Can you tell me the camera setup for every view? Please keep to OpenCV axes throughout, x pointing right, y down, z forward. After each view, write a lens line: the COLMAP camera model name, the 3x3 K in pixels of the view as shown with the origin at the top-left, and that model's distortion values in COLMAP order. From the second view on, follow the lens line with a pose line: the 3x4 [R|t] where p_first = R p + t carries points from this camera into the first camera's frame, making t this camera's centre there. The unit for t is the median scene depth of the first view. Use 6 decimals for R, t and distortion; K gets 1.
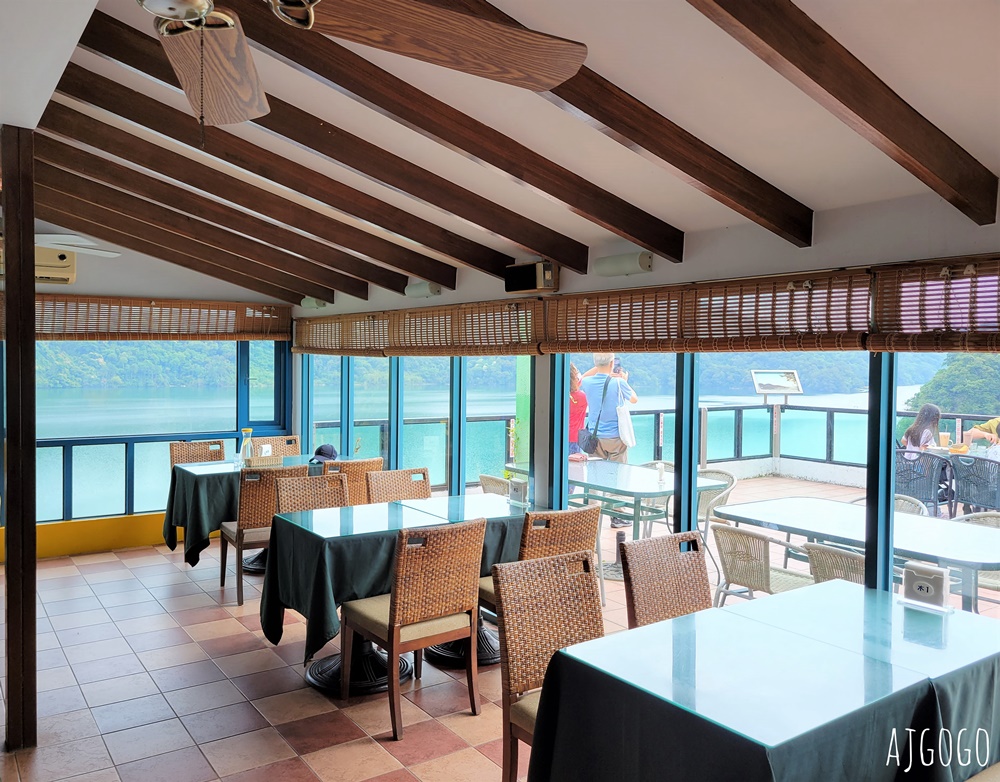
lens RADIAL K [[825.3, 0, 501.3], [0, 825.3, 387.0], [0, 0, 1]] dist [-0.003486, 0.000739]
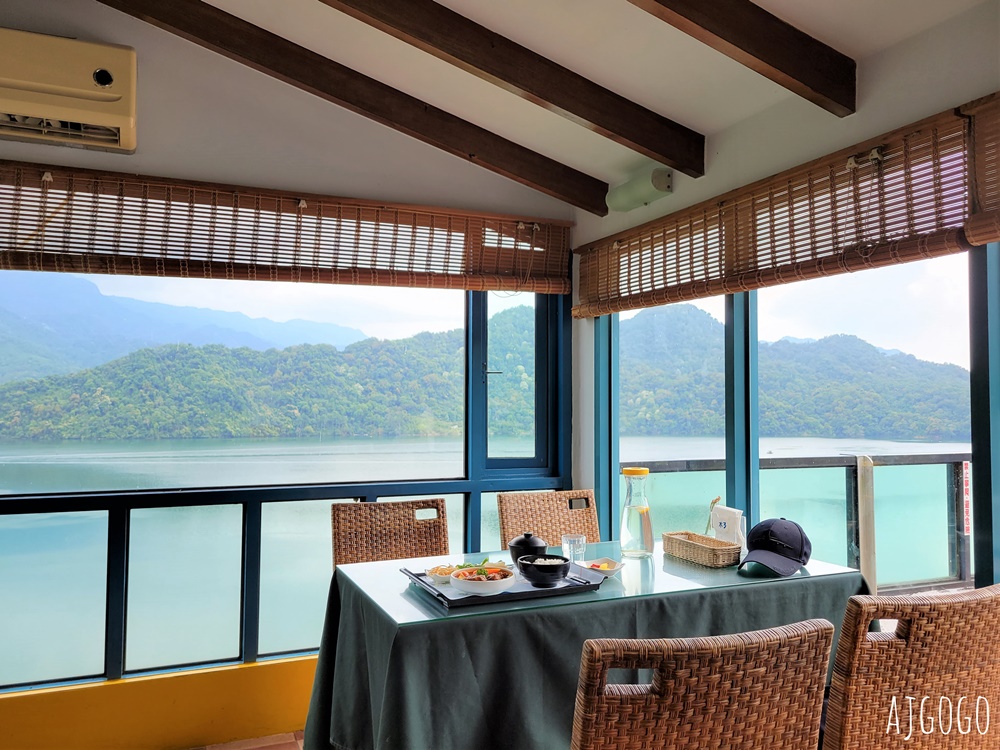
lens RADIAL K [[742.5, 0, 478.7], [0, 742.5, 382.6], [0, 0, 1]] dist [0.043223, 0.006730]
pose [[0.976314, -0.017503, -0.215650, -0.217457], [0.001447, 0.997228, -0.074389, 0.029774], [0.216354, 0.072315, 0.973633, 0.570303]]
